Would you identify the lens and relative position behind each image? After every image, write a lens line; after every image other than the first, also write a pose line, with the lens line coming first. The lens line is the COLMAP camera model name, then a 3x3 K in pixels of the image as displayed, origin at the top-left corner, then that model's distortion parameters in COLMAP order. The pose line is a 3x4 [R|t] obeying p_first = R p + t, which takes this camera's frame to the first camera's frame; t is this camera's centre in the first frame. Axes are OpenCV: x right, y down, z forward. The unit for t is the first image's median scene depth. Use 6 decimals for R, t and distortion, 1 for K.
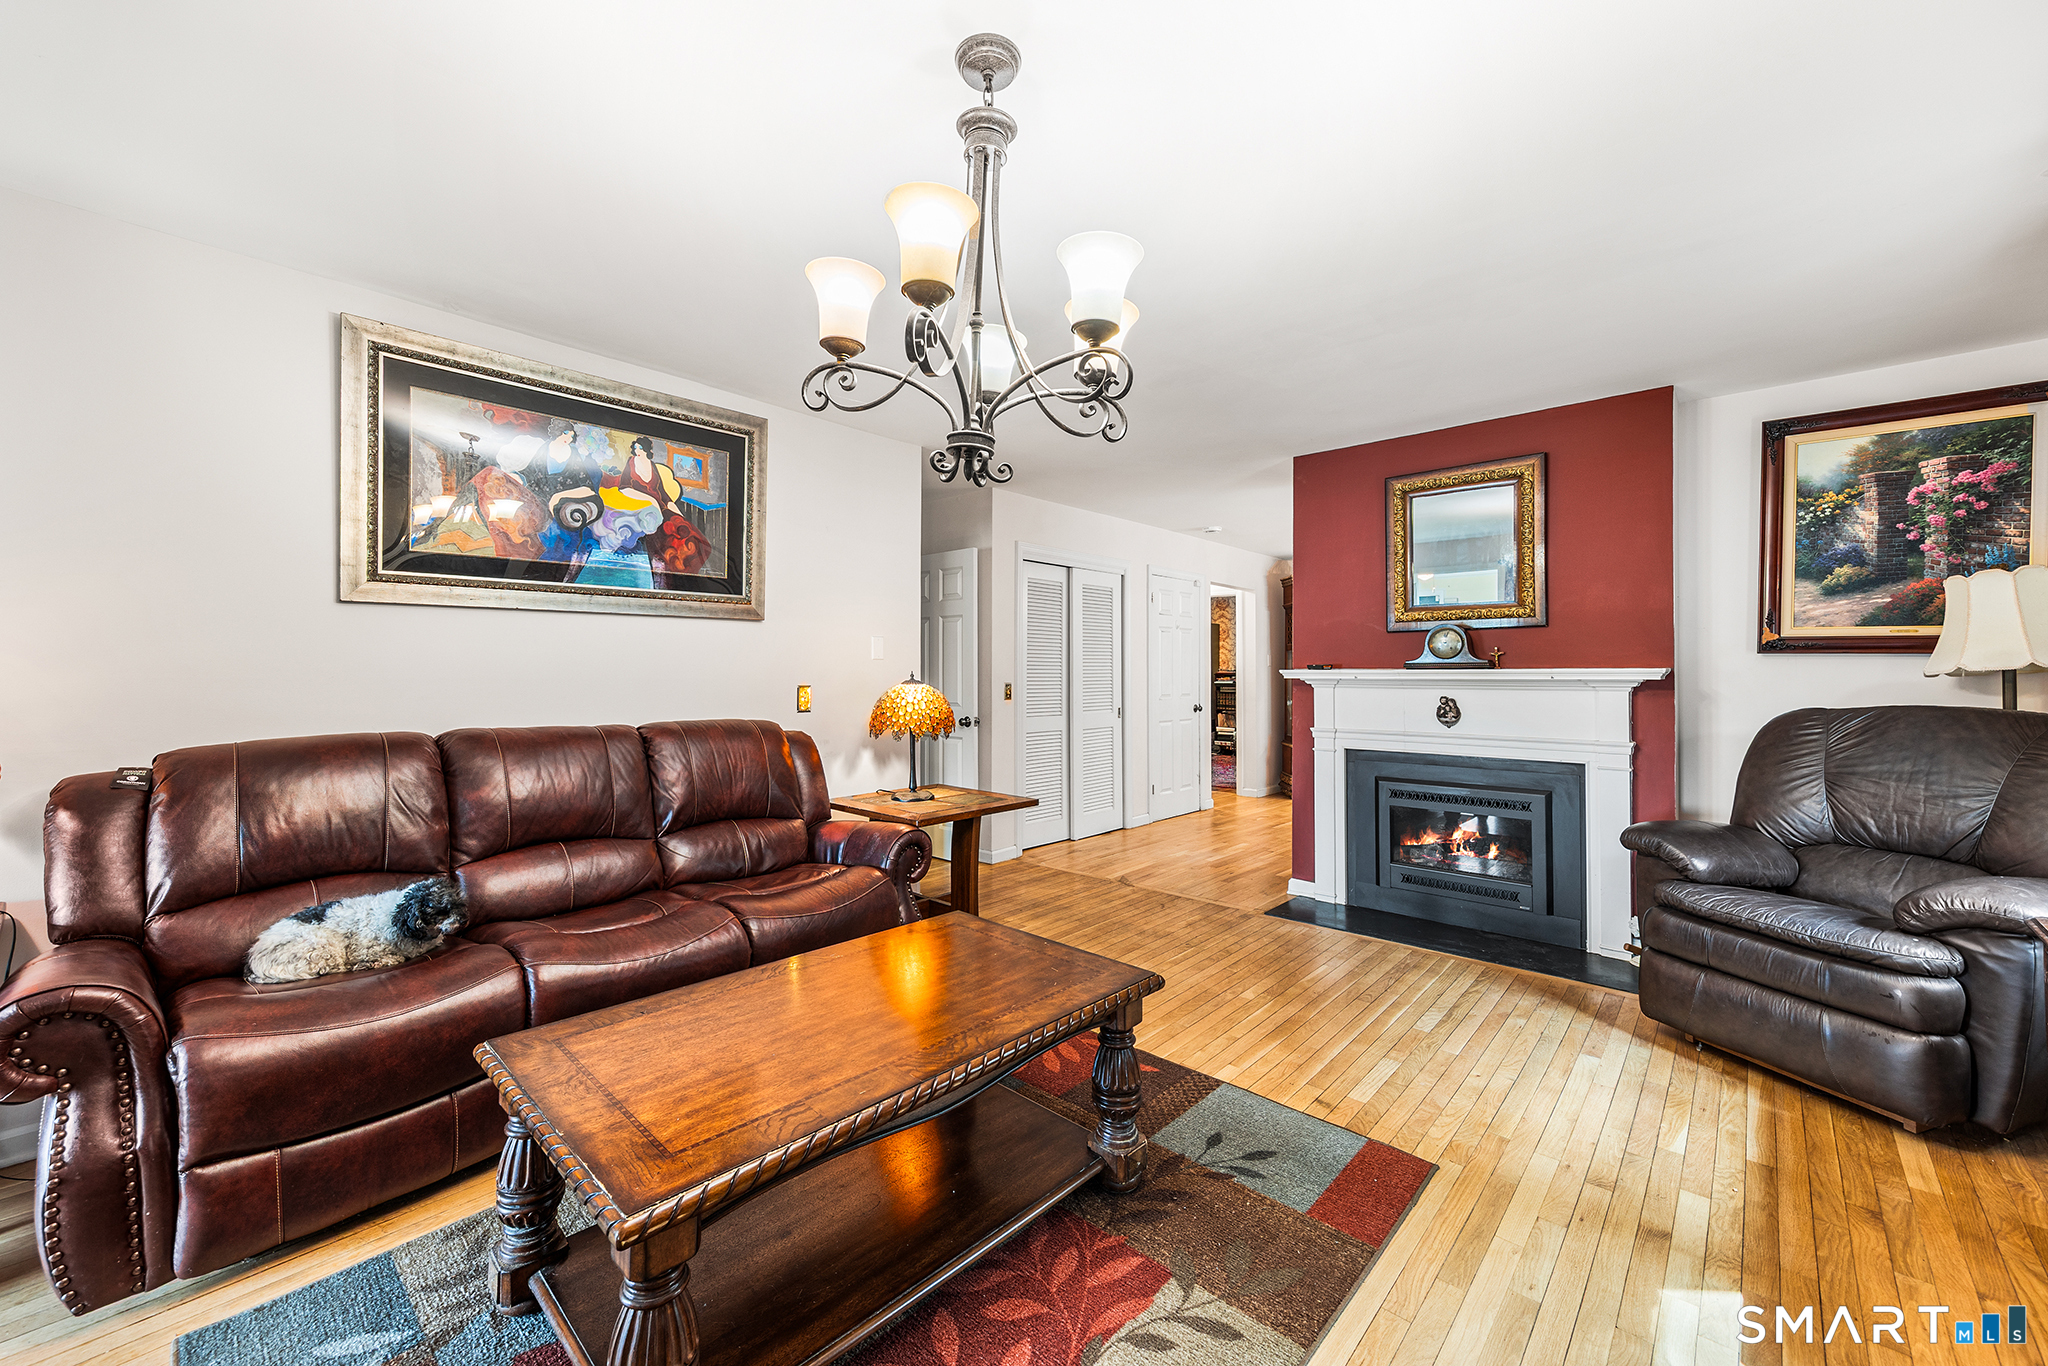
lens RADIAL K [[816.5, 0, 1030.7], [0, 816.5, 677.2], [0, 0, 1]] dist [0.002217, 0.000135]
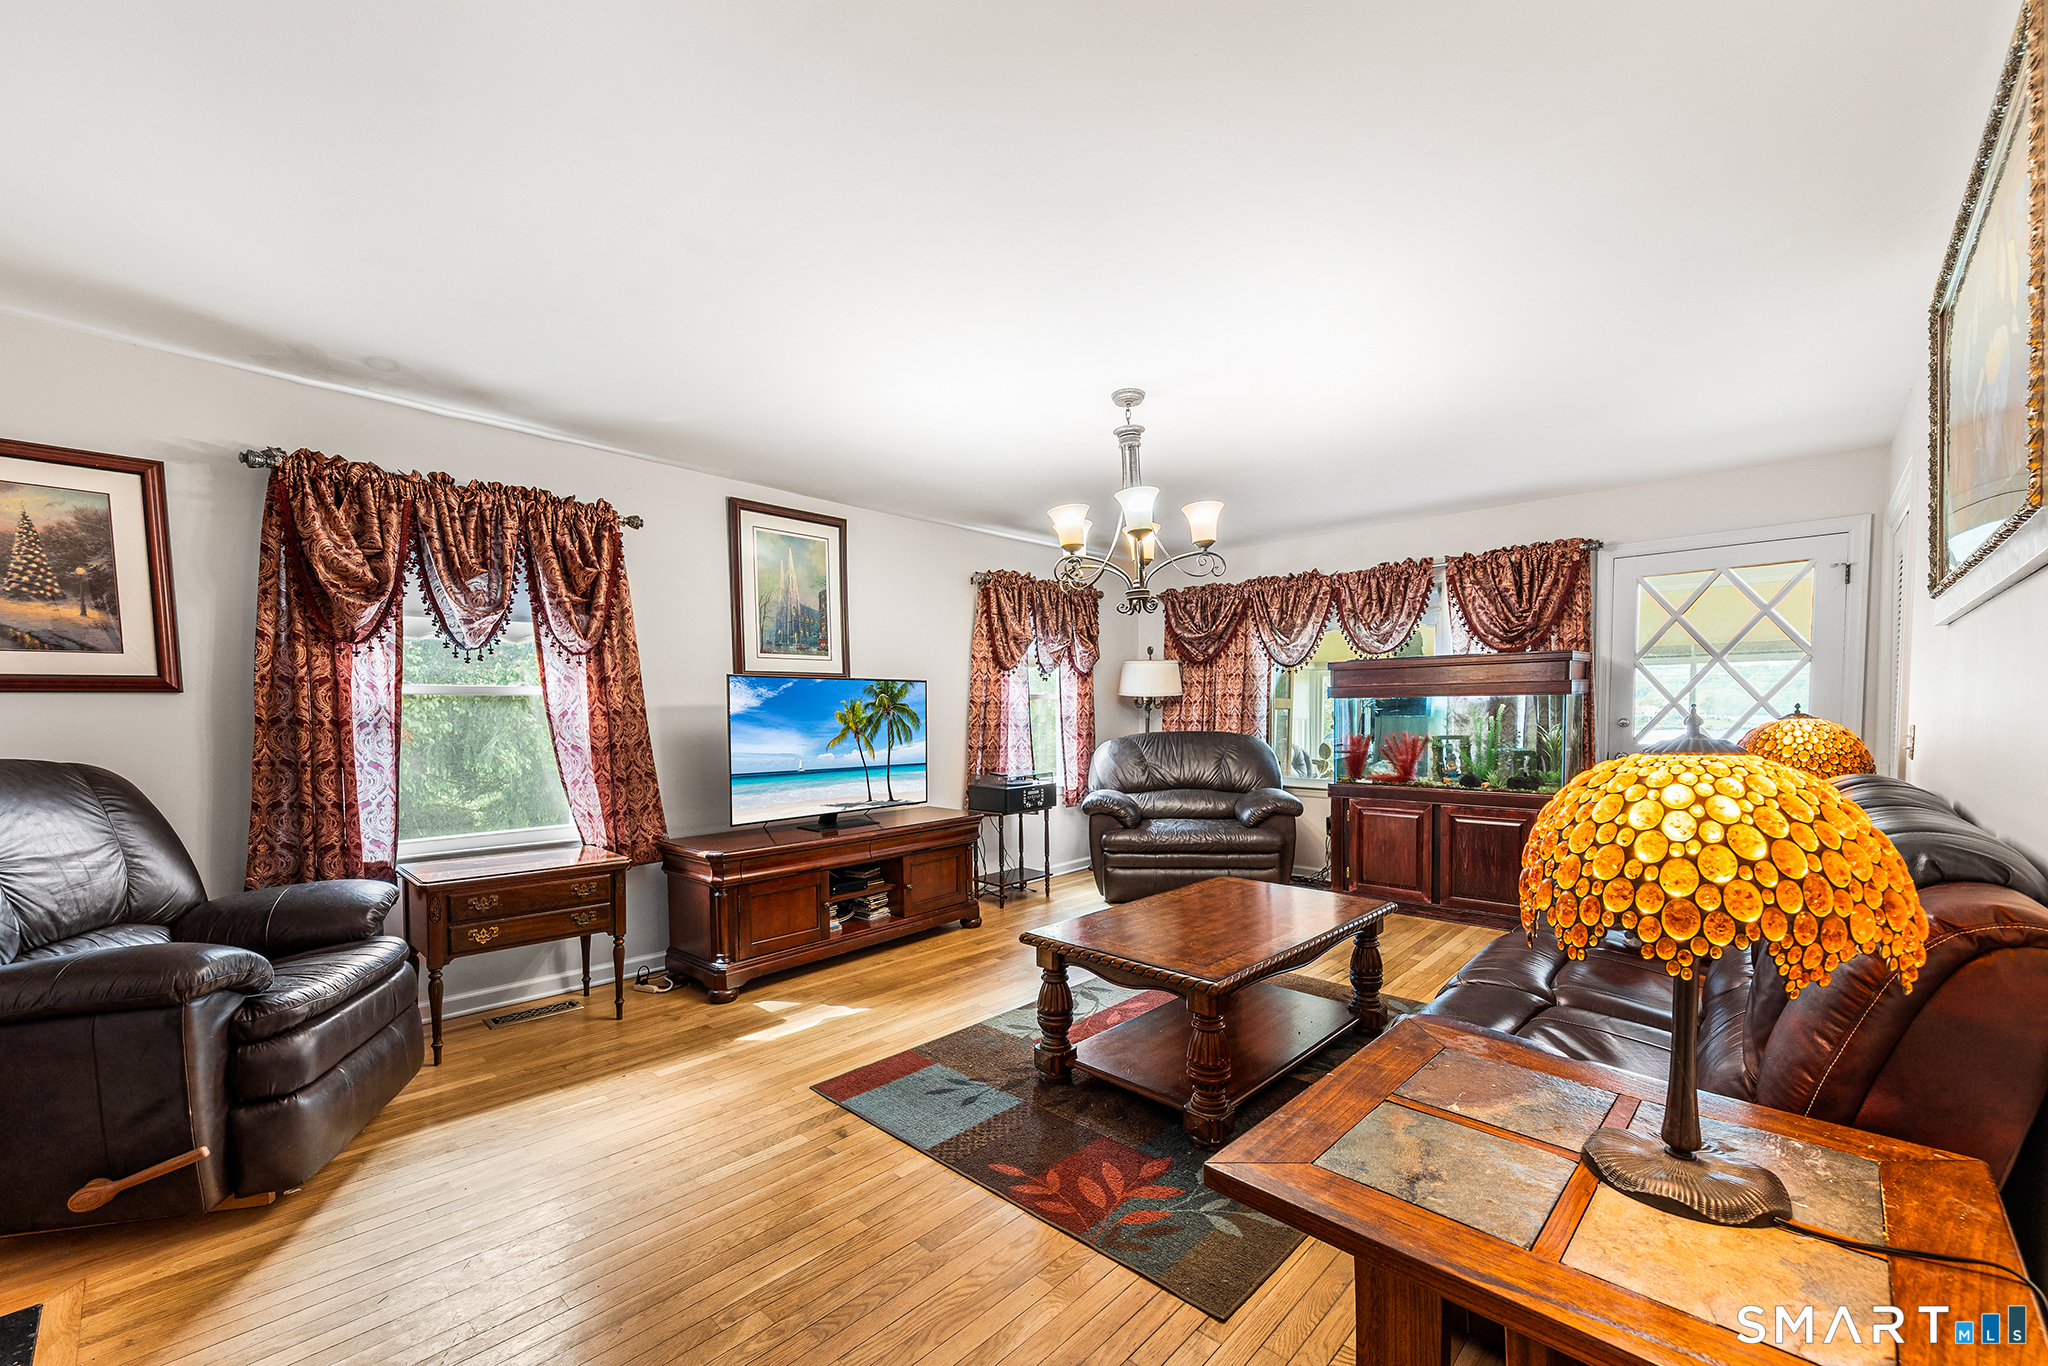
lens RADIAL K [[819.4, 0, 1023.1], [0, 819.4, 727.3], [0, 0, 1]] dist [0.000309, -0.000029]
pose [[-0.999610, 0.005731, 0.027330, 0.113151], [0.006222, 0.999820, 0.017924, -0.004568], [-0.027222, 0.018087, -0.999466, 2.262547]]
